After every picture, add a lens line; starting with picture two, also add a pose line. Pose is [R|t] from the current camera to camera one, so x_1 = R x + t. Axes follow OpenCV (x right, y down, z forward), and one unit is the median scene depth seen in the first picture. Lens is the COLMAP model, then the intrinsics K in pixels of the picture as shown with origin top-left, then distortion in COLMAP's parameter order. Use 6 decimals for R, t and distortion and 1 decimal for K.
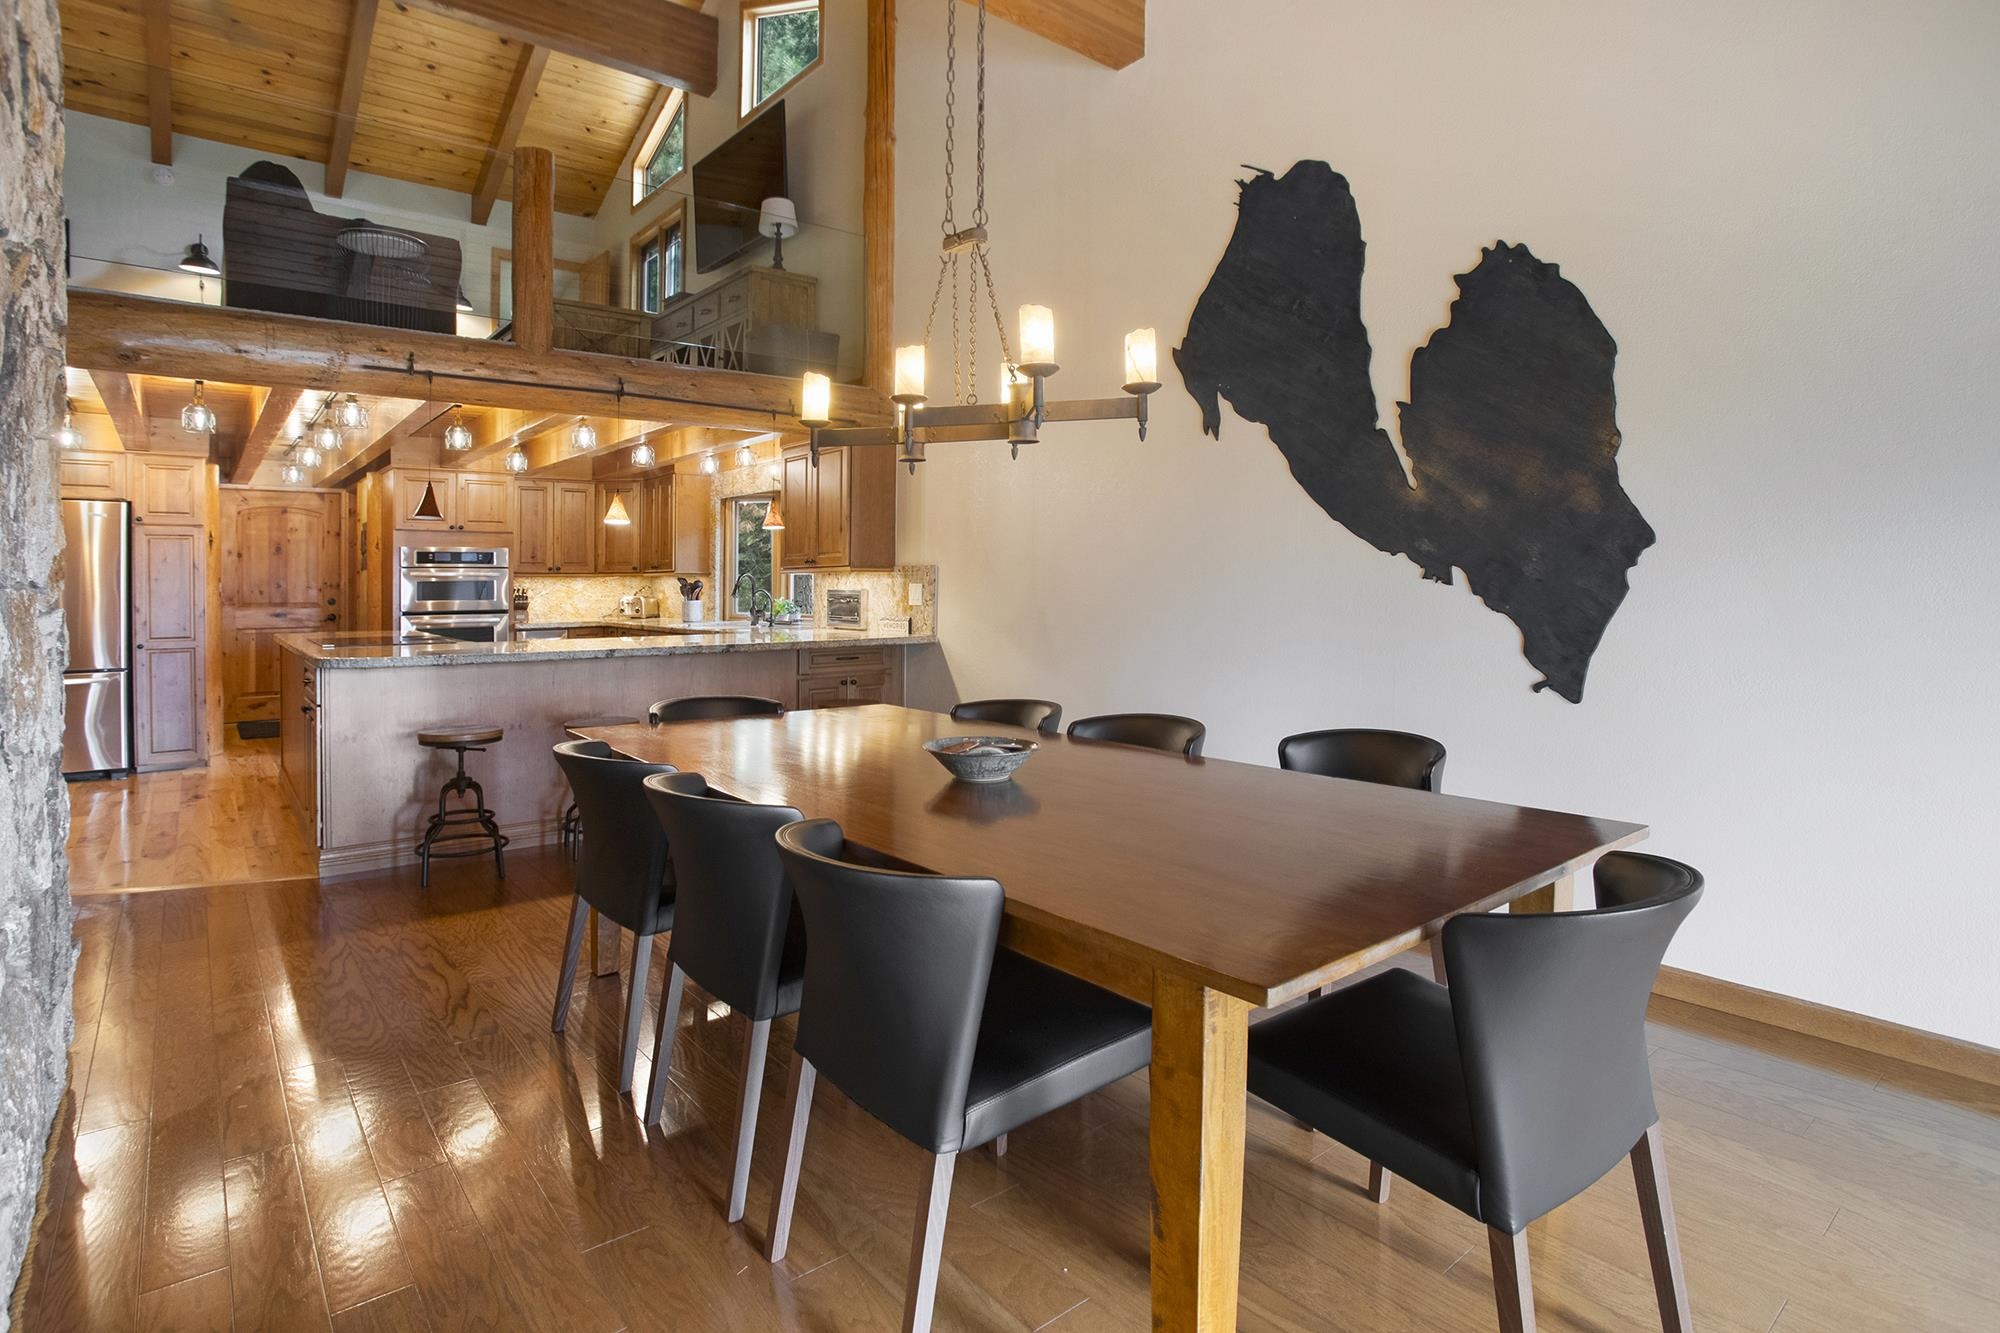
lens RADIAL K [[991.1, 0, 956.0], [0, 991.1, 596.0], [0, 0, 1]] dist [-0.046689, 0.021731]
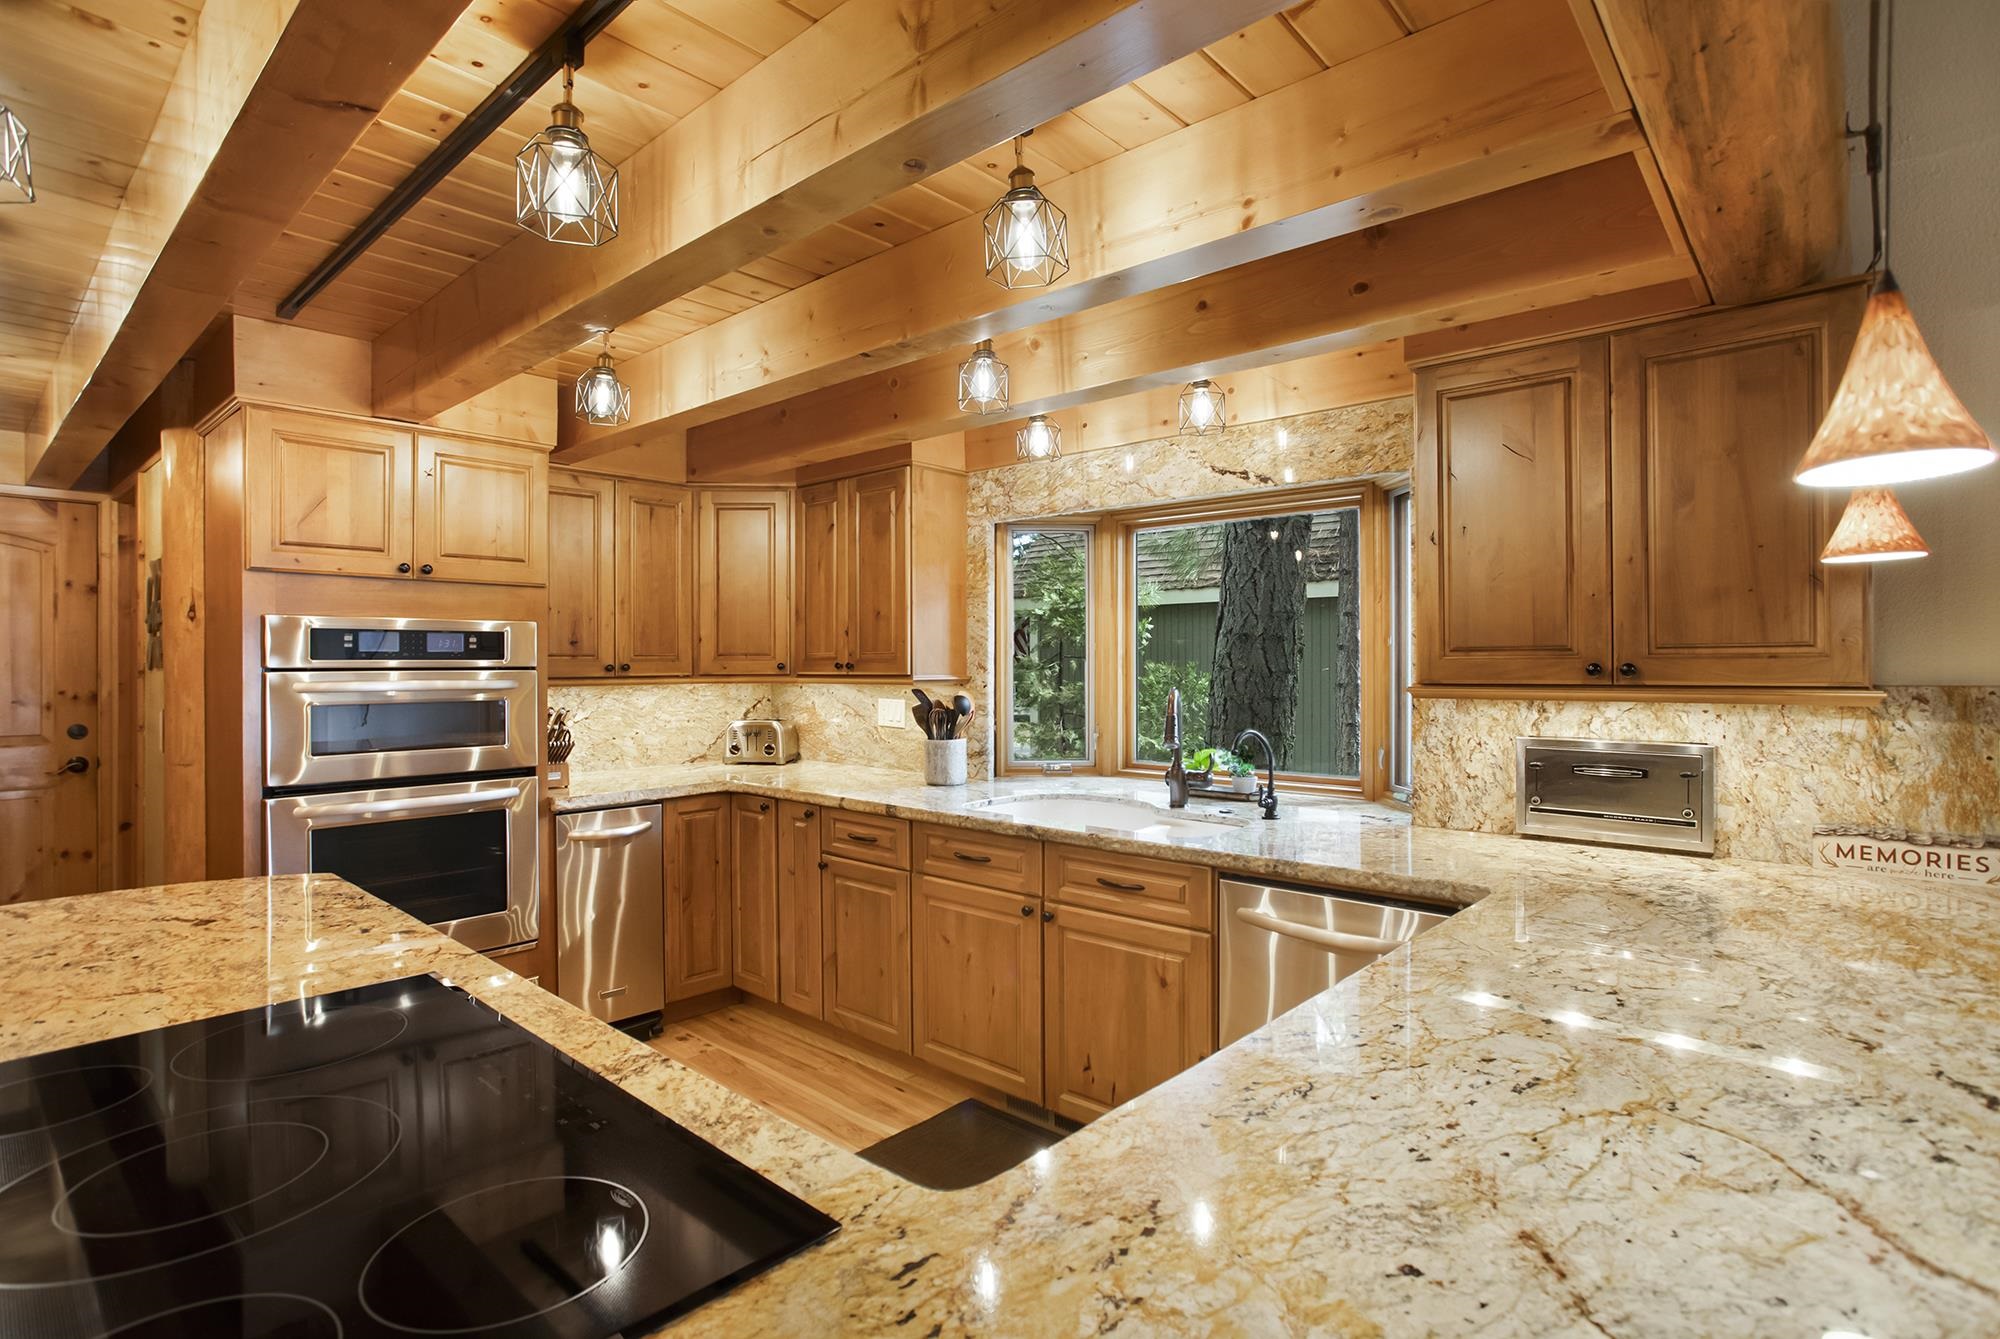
lens RADIAL K [[991.1, 0, 1001.8], [0, 991.1, 677.5], [0, 0, 1]] dist [-0.046689, 0.021731]
pose [[0.985215, 0.000958, 0.171317, -0.319365], [-0.001168, 0.999999, 0.001124, -0.024613], [-0.171316, -0.001308, 0.985215, 0.529991]]
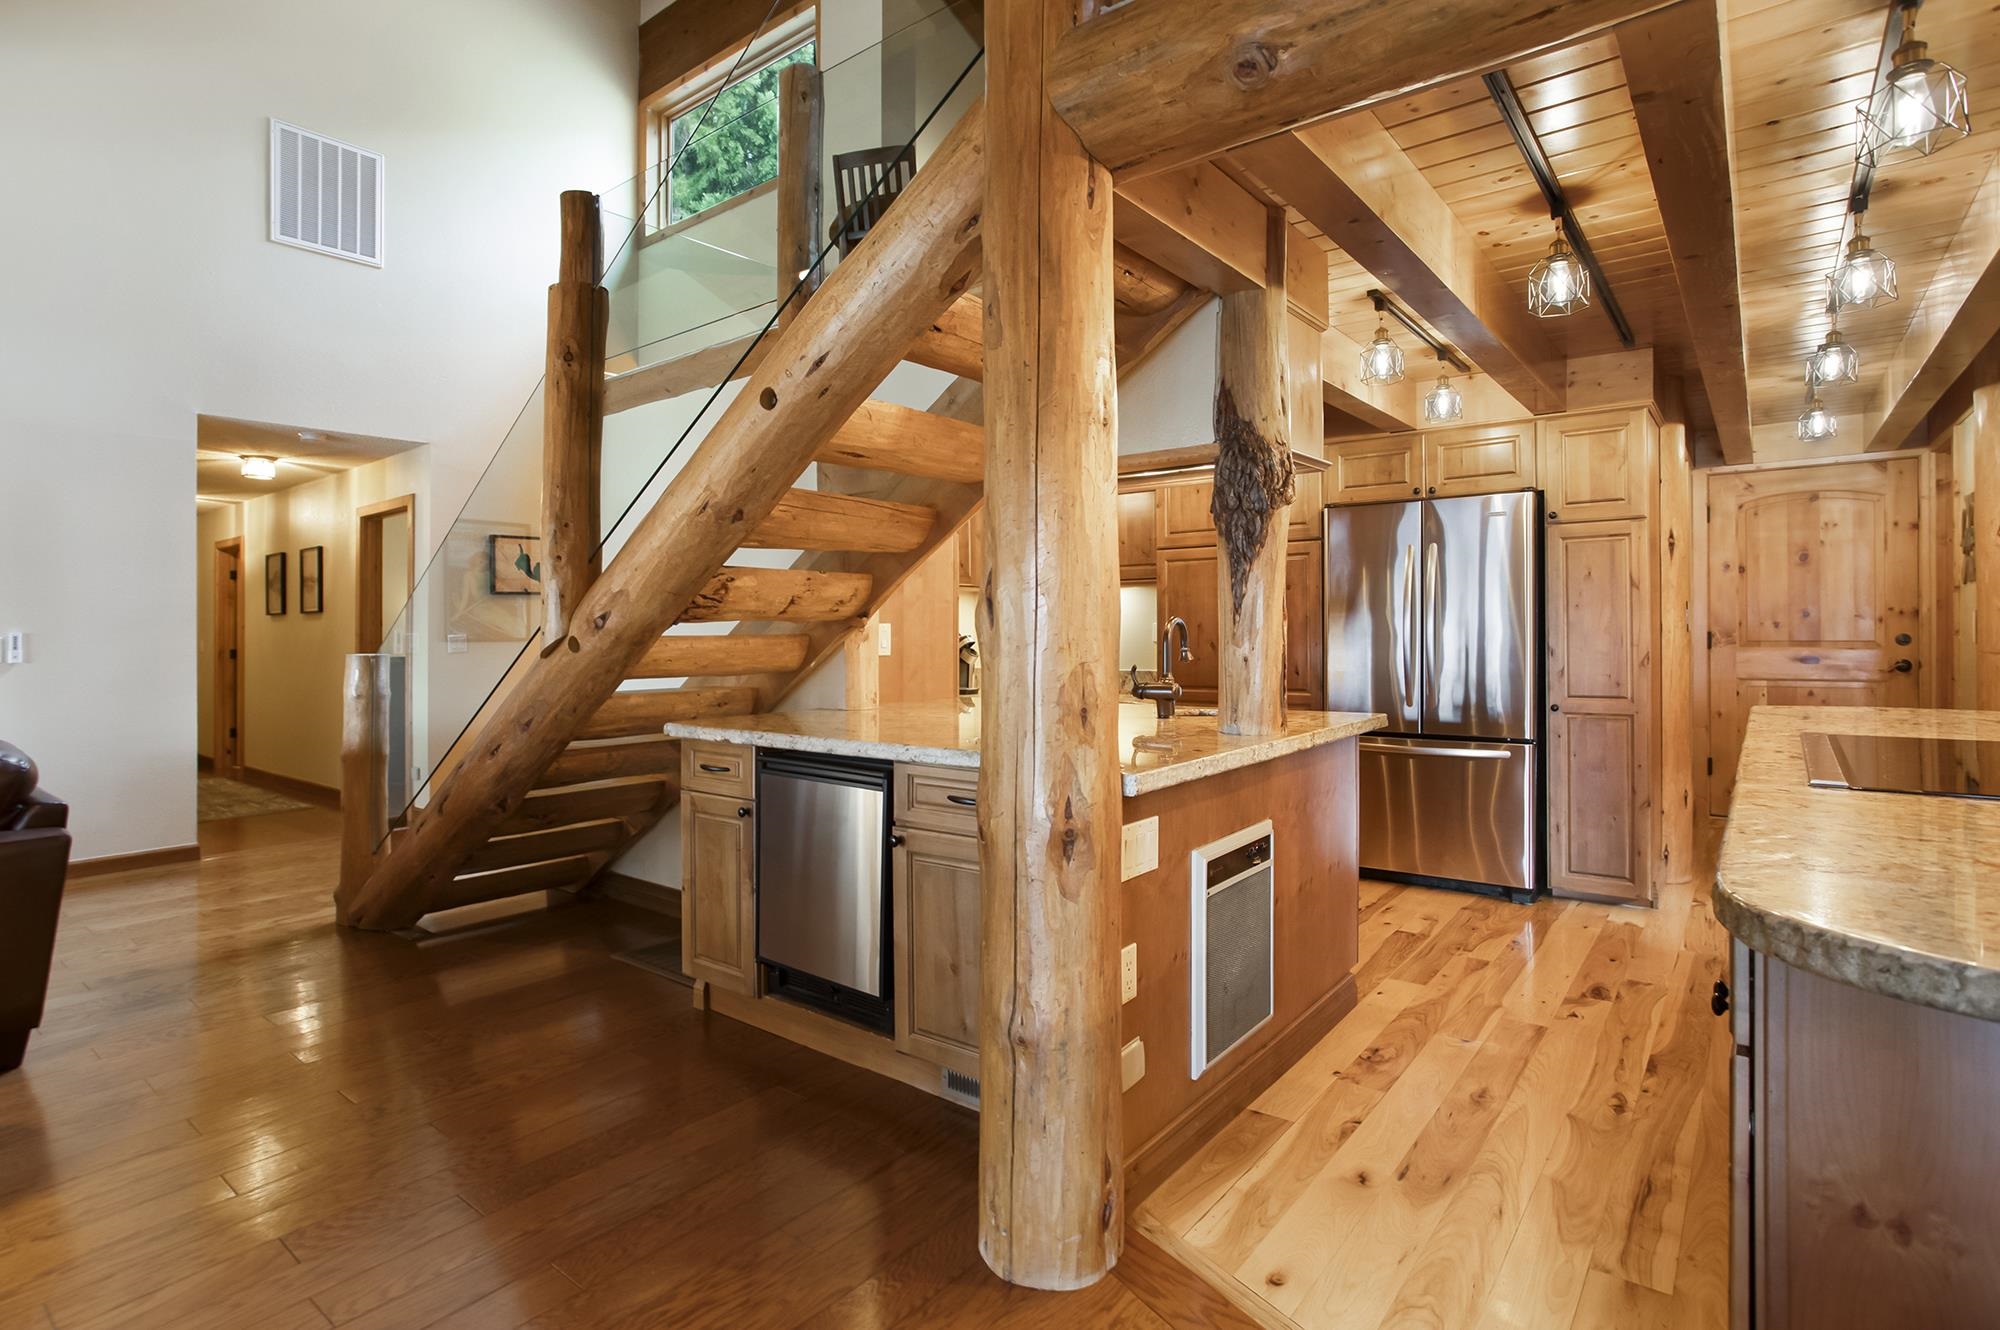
lens RADIAL K [[991.1, 0, 1001.9], [0, 991.1, 627.1], [0, 0, 1]] dist [-0.046689, 0.021731]
pose [[0.228698, 0.000037, -0.973498, -0.216087], [-0.000550, 1.000000, -0.000091, -0.001919], [0.973497, 0.000556, 0.228698, 0.374930]]
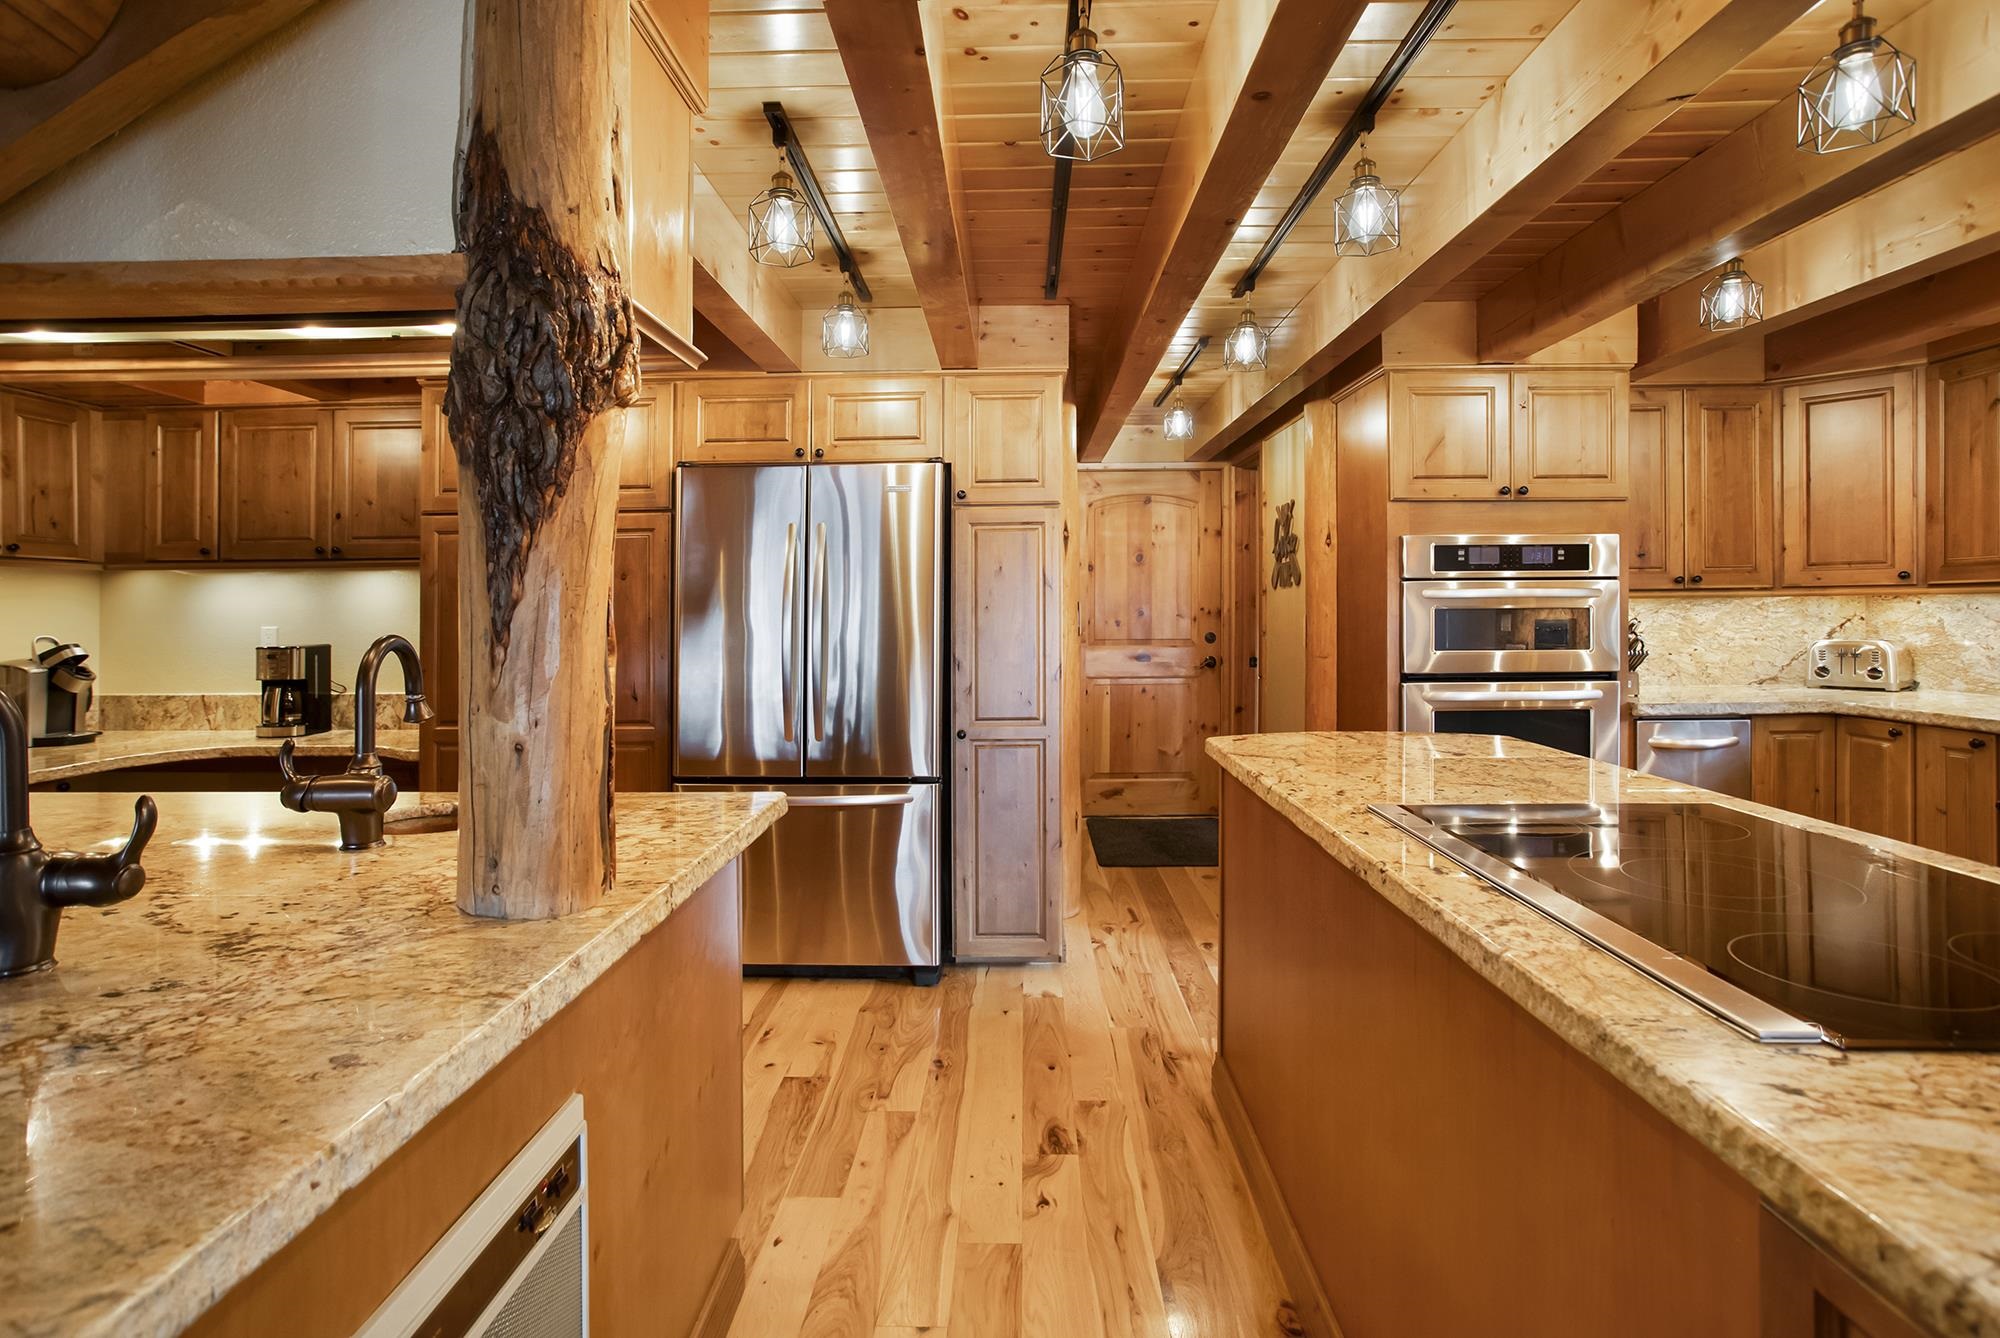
lens RADIAL K [[991.1, 0, 988.9], [0, 991.1, 600.1], [0, 0, 1]] dist [-0.046689, 0.021731]
pose [[0.762290, -0.005192, -0.647215, -0.374235], [-0.004481, 0.999902, -0.013299, -0.011315], [0.647221, 0.013038, 0.762191, 0.464922]]
